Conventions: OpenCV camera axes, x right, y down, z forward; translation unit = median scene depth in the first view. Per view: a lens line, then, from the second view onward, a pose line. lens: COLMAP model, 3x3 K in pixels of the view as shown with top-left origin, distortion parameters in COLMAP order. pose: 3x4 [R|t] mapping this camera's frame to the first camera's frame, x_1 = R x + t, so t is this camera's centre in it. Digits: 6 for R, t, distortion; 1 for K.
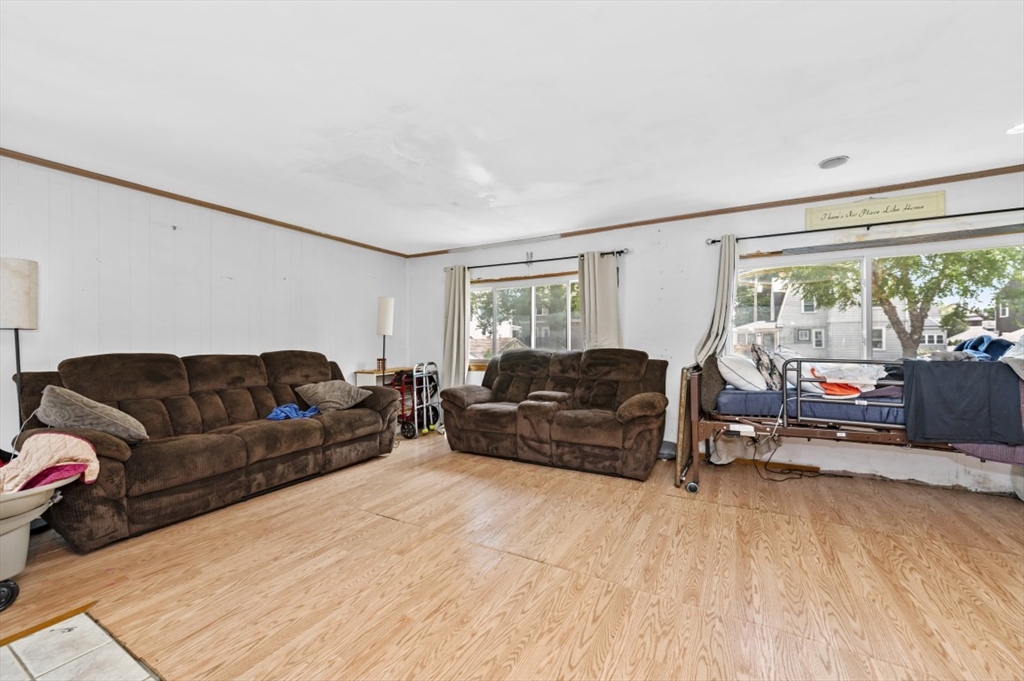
lens RADIAL K [[406.4, 0, 511.2], [0, 406.4, 344.3], [0, 0, 1]] dist [-0.006058, 0.000152]
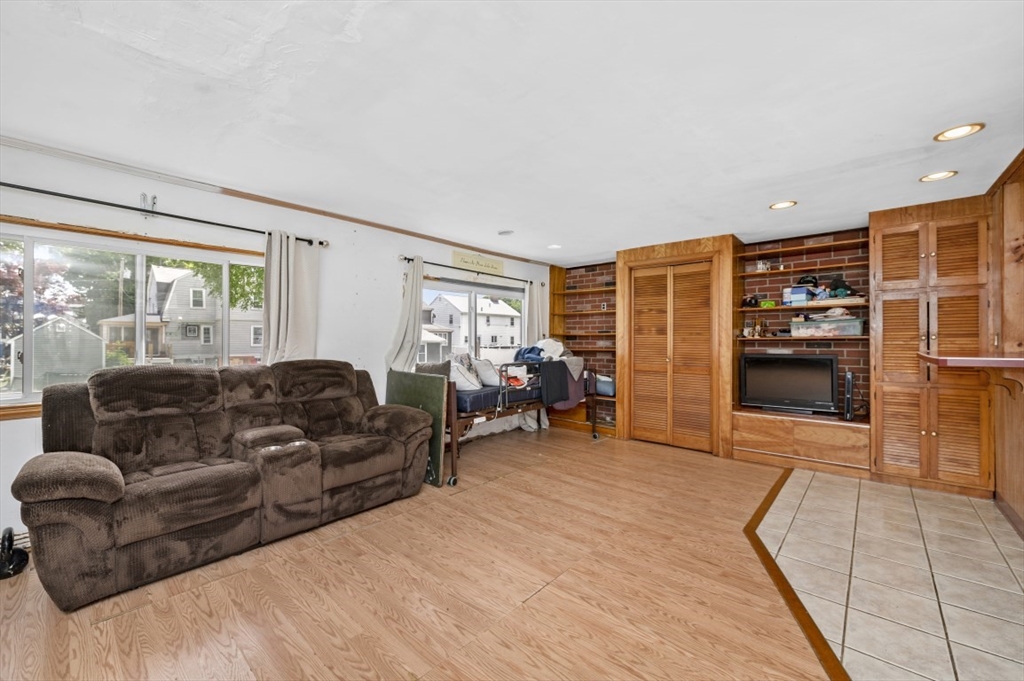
lens RADIAL K [[406.4, 0, 514.2], [0, 406.4, 338.5], [0, 0, 1]] dist [-0.006058, 0.000152]
pose [[0.200606, 0.007258, 0.979645, -0.656915], [-0.006109, 0.999962, -0.006158, -0.042088], [-0.979653, -0.004749, 0.200643, 0.629829]]
